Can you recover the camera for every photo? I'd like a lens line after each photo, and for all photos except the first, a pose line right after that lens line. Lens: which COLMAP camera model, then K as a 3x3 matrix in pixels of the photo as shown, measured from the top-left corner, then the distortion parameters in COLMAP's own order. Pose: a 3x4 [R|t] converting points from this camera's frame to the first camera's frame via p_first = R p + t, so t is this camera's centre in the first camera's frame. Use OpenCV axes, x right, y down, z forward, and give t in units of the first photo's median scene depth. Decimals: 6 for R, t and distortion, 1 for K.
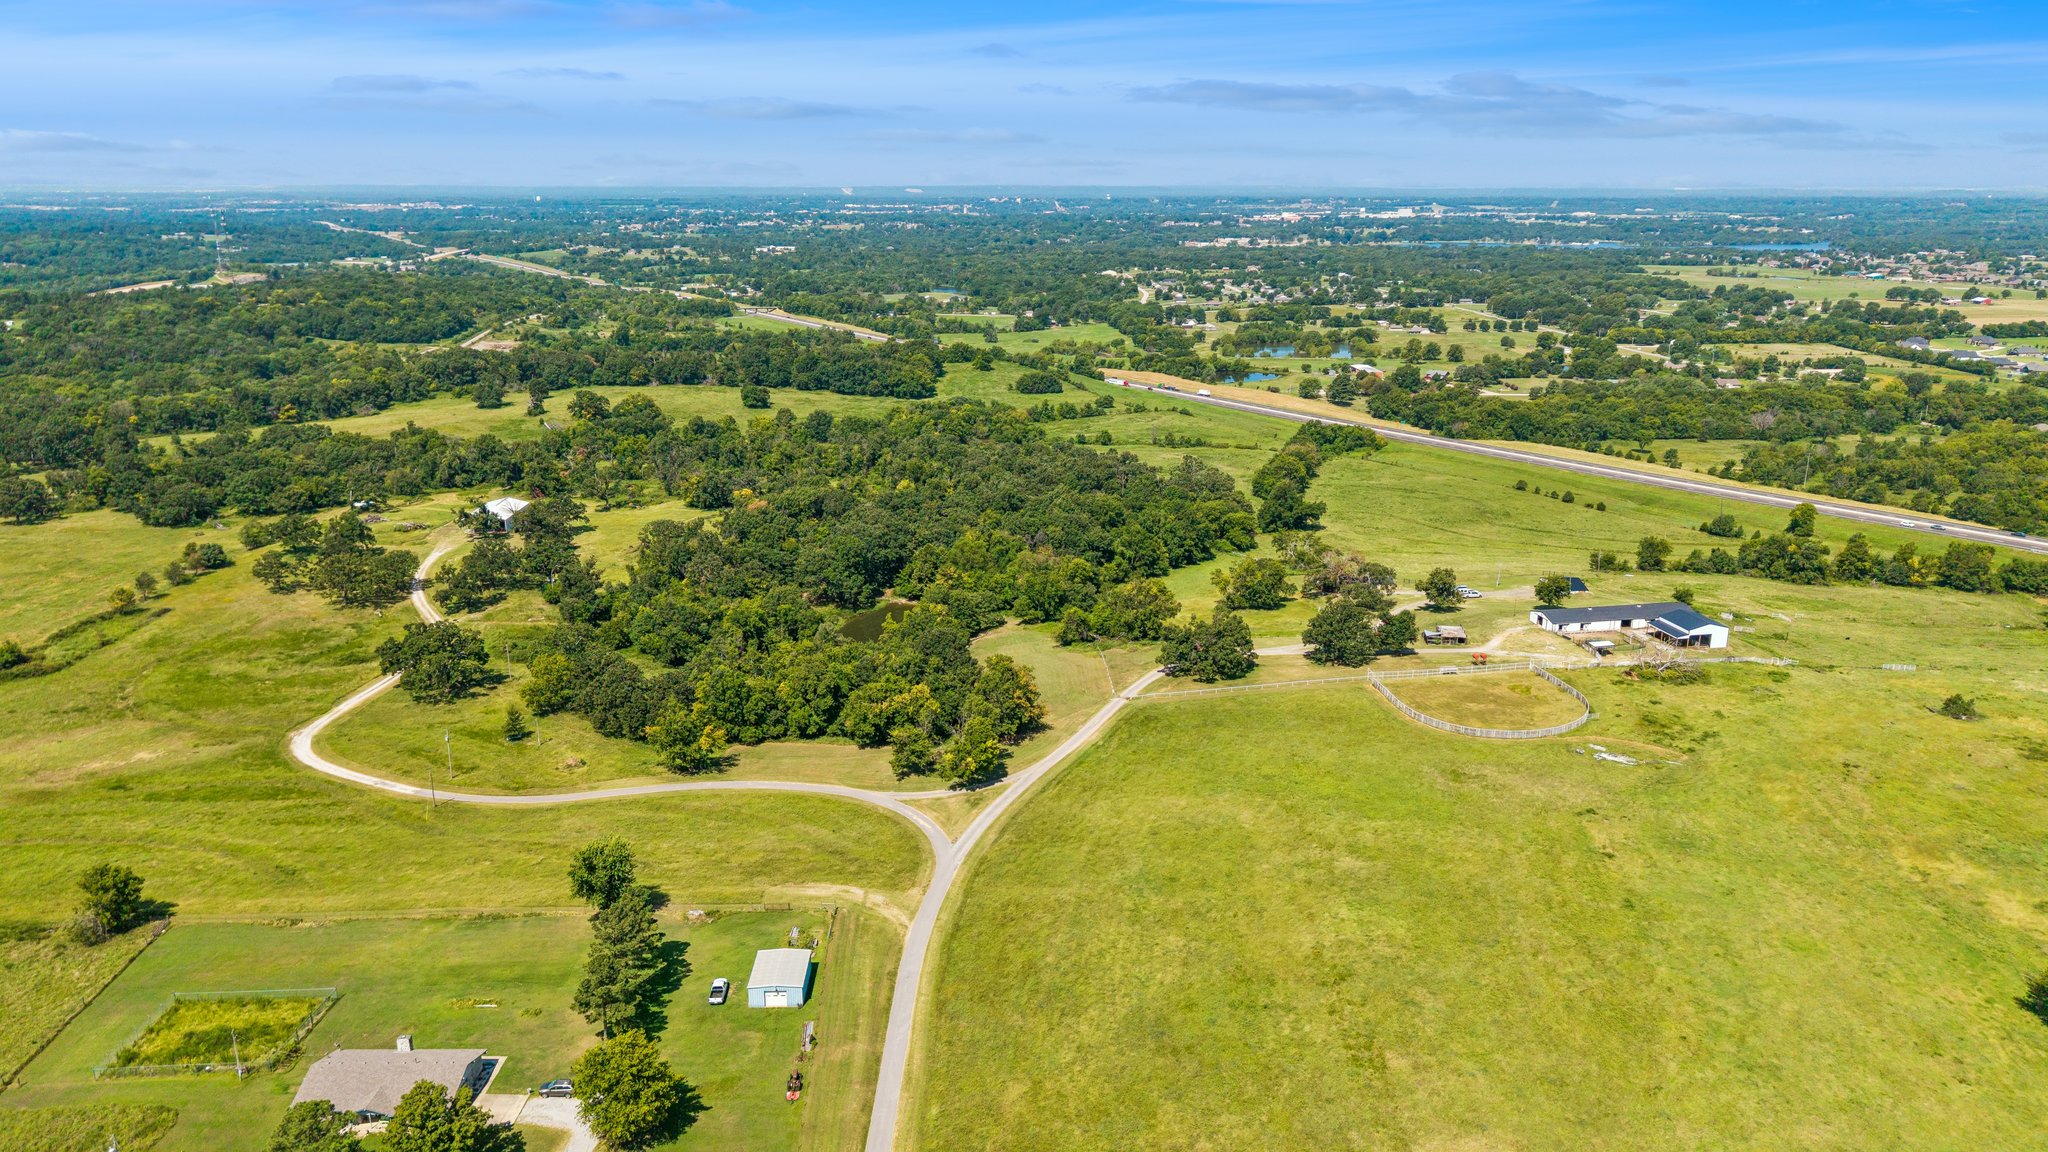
lens RADIAL K [[1399.6, 0, 1024.0], [0, 1399.6, 576.0], [0, 0, 1]] dist [0.047357, -0.040196]
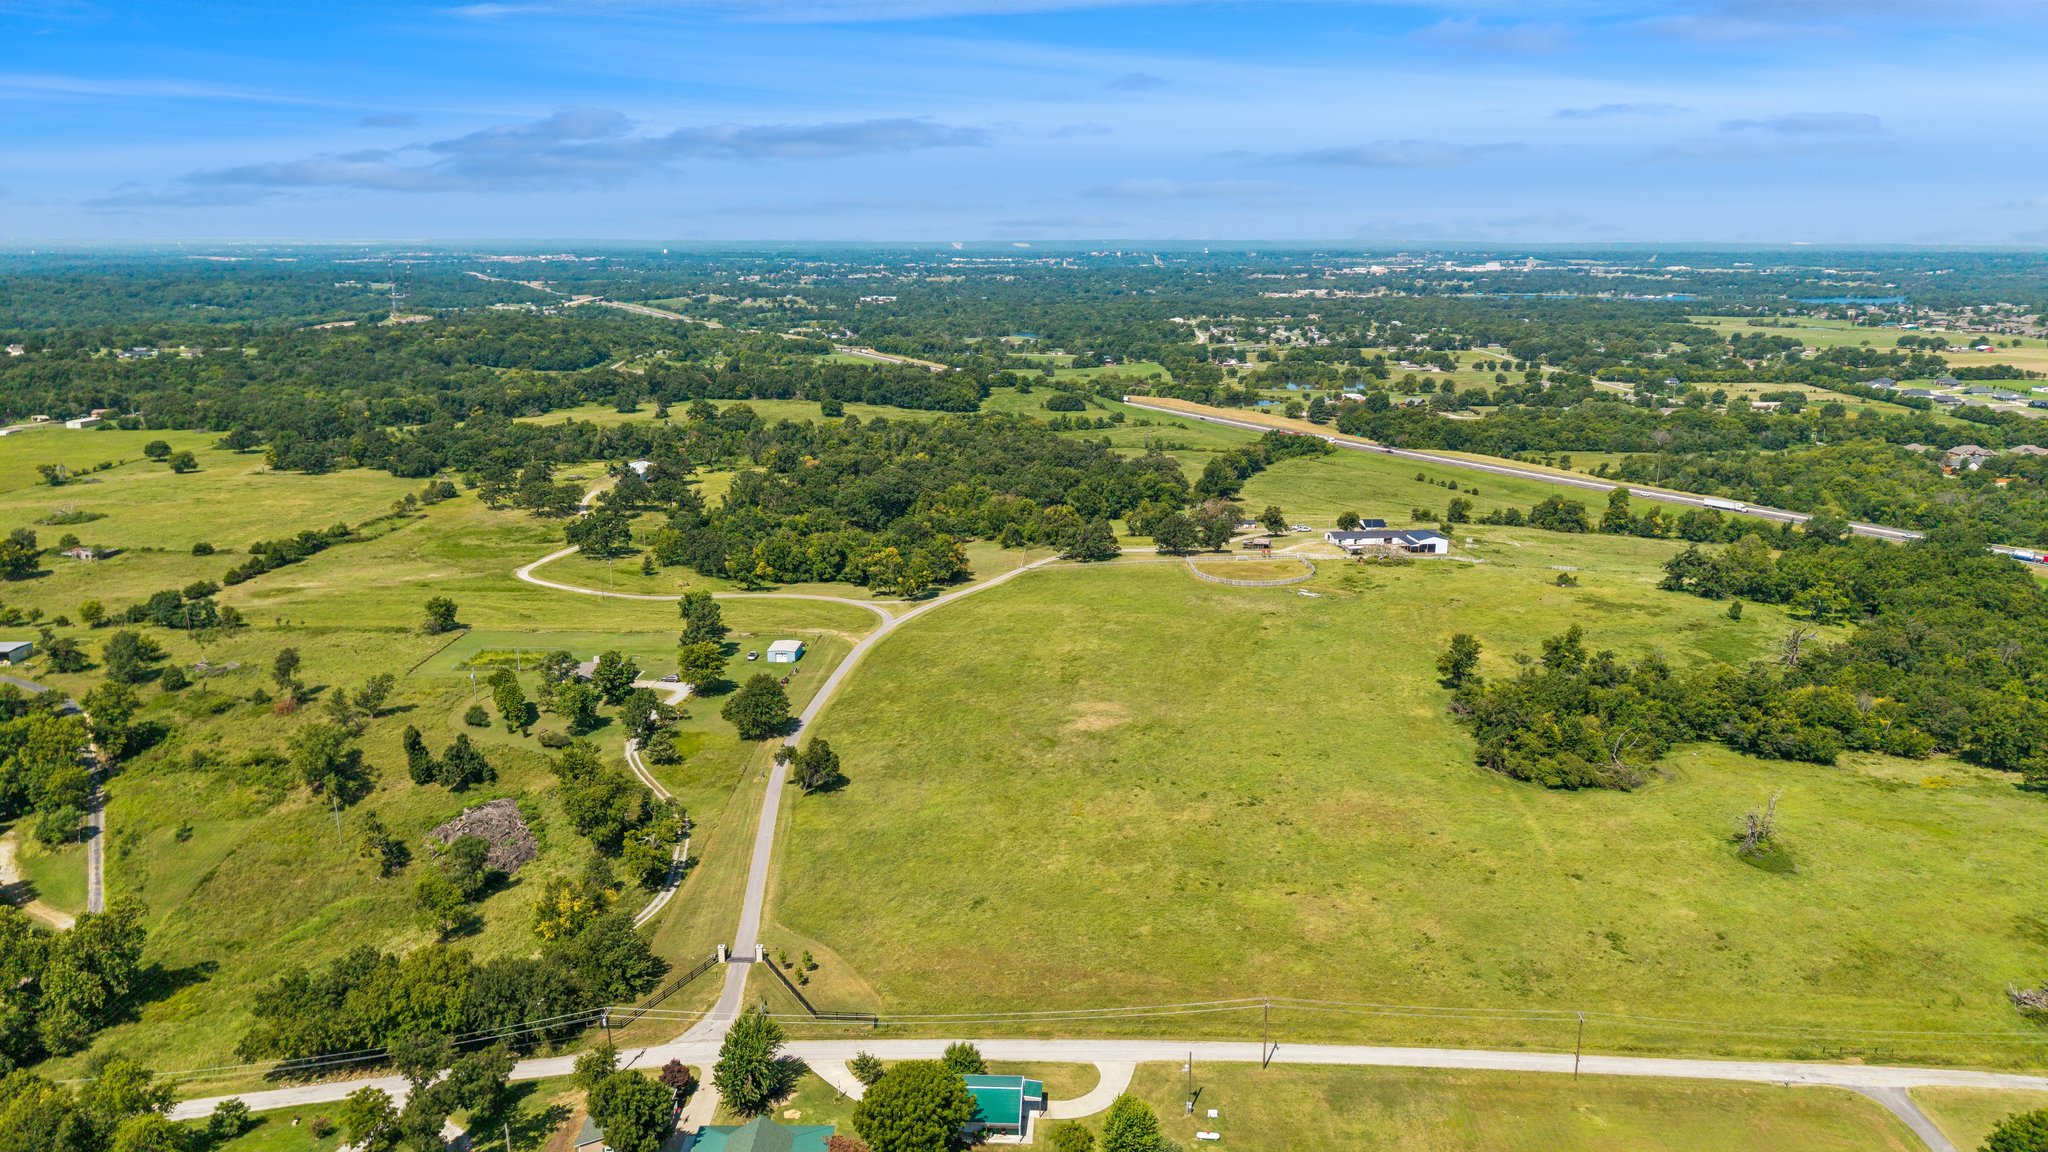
lens RADIAL K [[1423.4, 0, 1024.0], [0, 1423.4, 576.0], [0, 0, 1]] dist [0.094637, -0.141306]
pose [[0.996645, 0.020189, -0.079317, 0.080625], [-0.023352, 0.998960, -0.039166, 0.065709], [0.078444, 0.040887, 0.996080, -0.243364]]
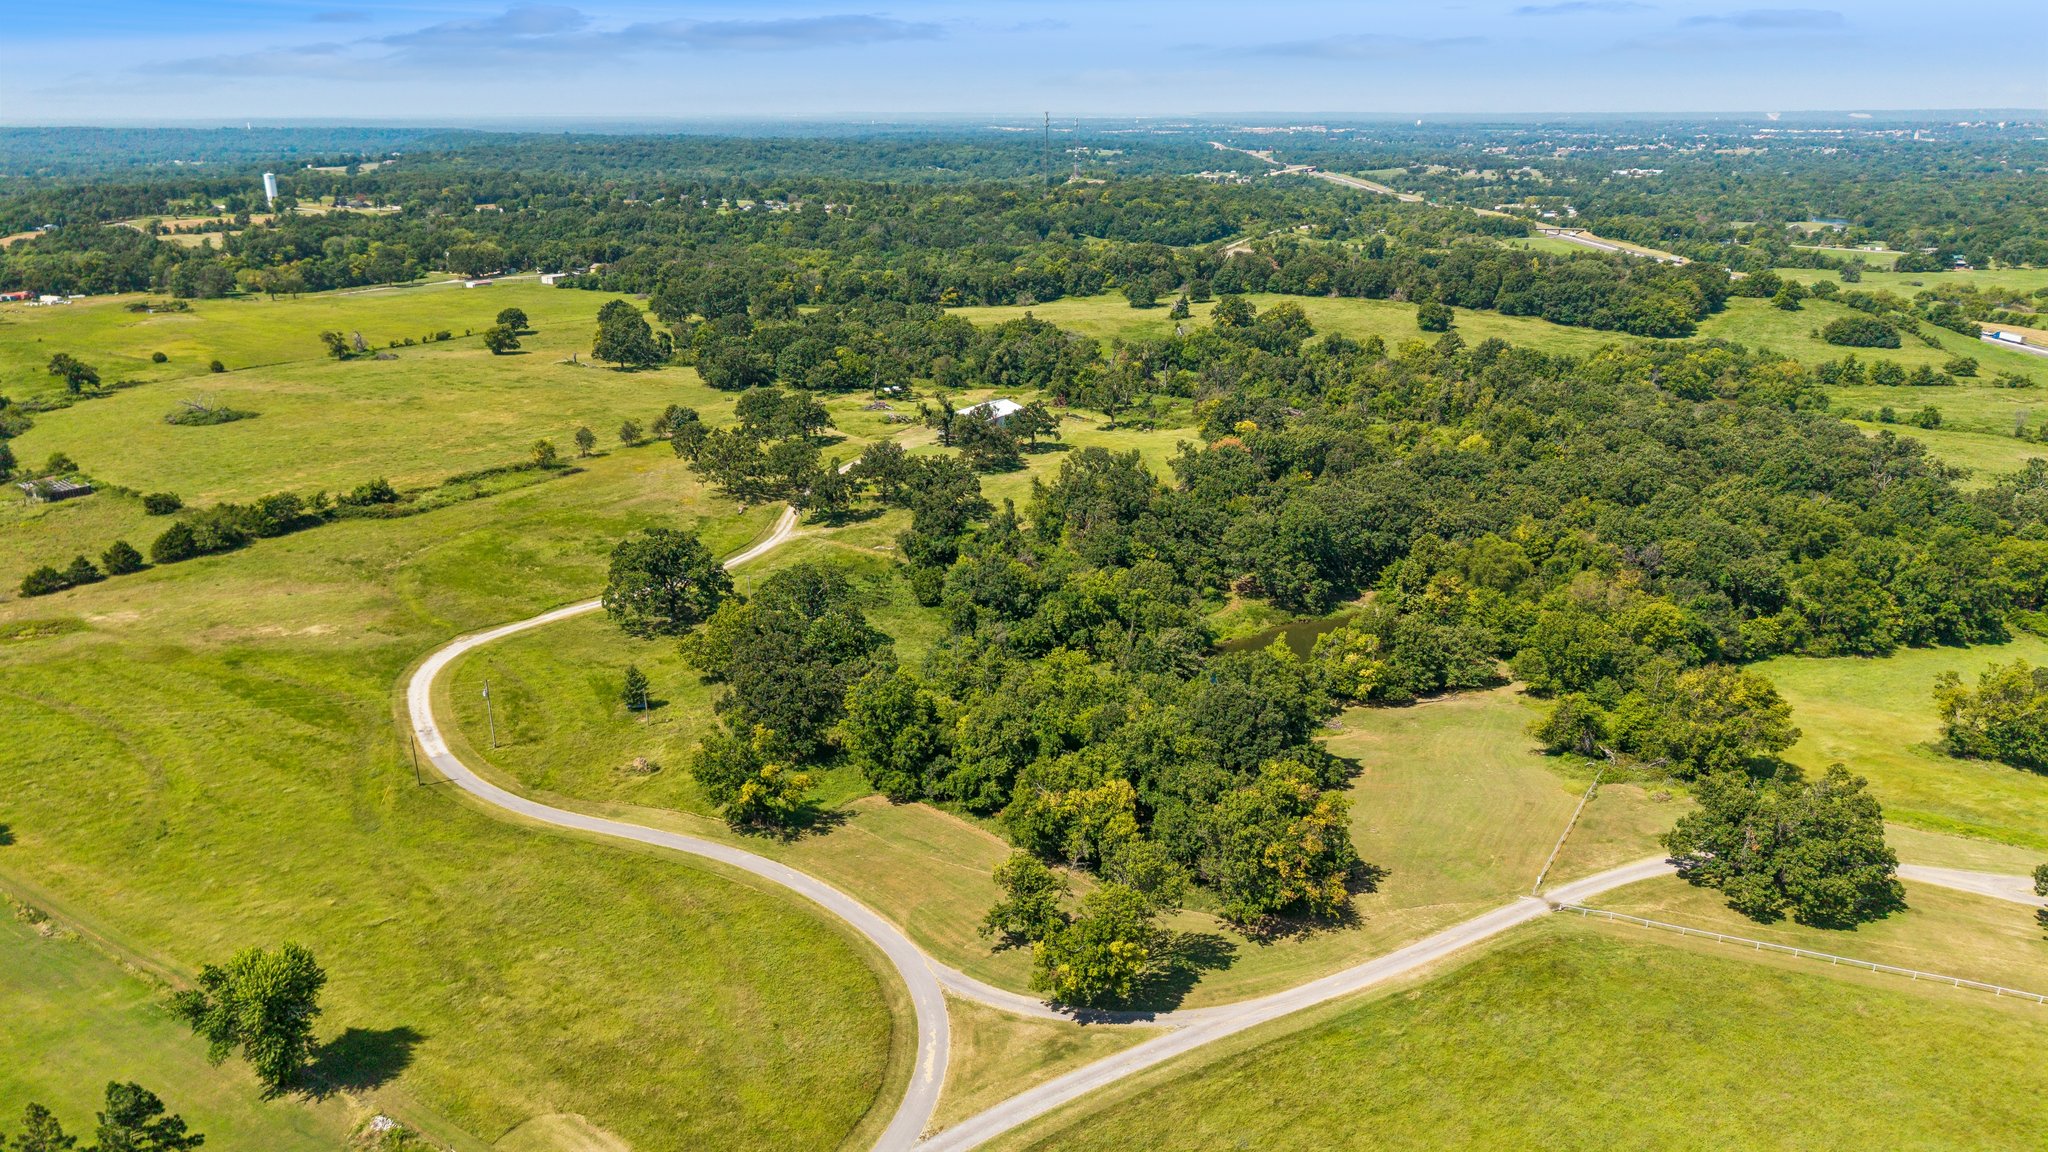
lens RADIAL K [[1360.3, 0, 1024.0], [0, 1360.3, 576.0], [0, 0, 1]] dist [0.043599, -0.050355]
pose [[0.819187, 0.183264, -0.543458, 0.067564], [-0.155066, 0.983055, 0.097765, -0.019823], [0.552166, 0.004184, 0.833724, 0.199303]]
